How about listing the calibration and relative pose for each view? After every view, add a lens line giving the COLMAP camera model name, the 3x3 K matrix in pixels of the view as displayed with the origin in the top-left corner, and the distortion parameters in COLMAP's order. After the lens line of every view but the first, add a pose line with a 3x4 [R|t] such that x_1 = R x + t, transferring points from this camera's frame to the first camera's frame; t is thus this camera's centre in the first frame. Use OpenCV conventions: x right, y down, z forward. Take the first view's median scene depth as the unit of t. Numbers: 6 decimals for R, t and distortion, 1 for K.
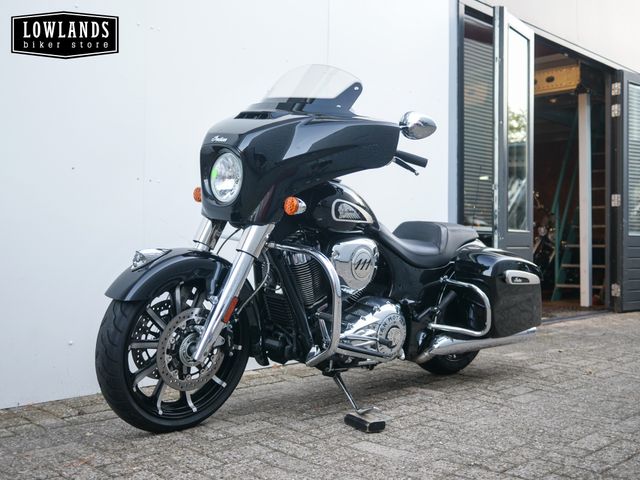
lens RADIAL K [[735.5, 0, 320.0], [0, 735.5, 240.0], [0, 0, 1]] dist [-0.005582, 0.015081]
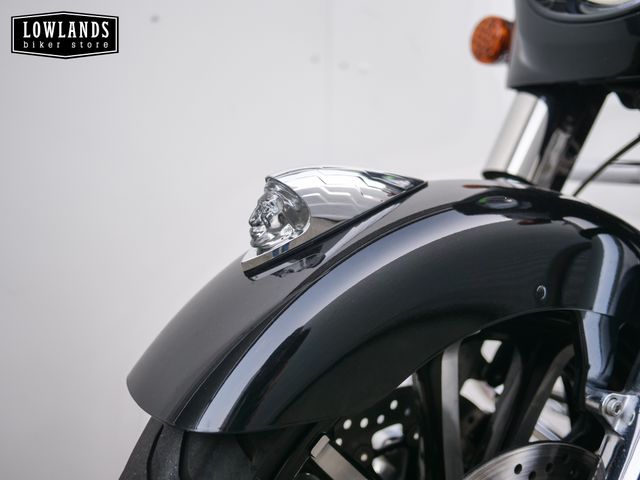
lens RADIAL K [[735.5, 0, 320.0], [0, 735.5, 240.0], [0, 0, 1]] dist [-0.005582, 0.015081]
pose [[0.964281, 0.008407, -0.264748, -0.174331], [-0.004750, 0.999884, 0.014451, 0.028816], [0.264838, -0.012677, 0.964209, 0.779965]]
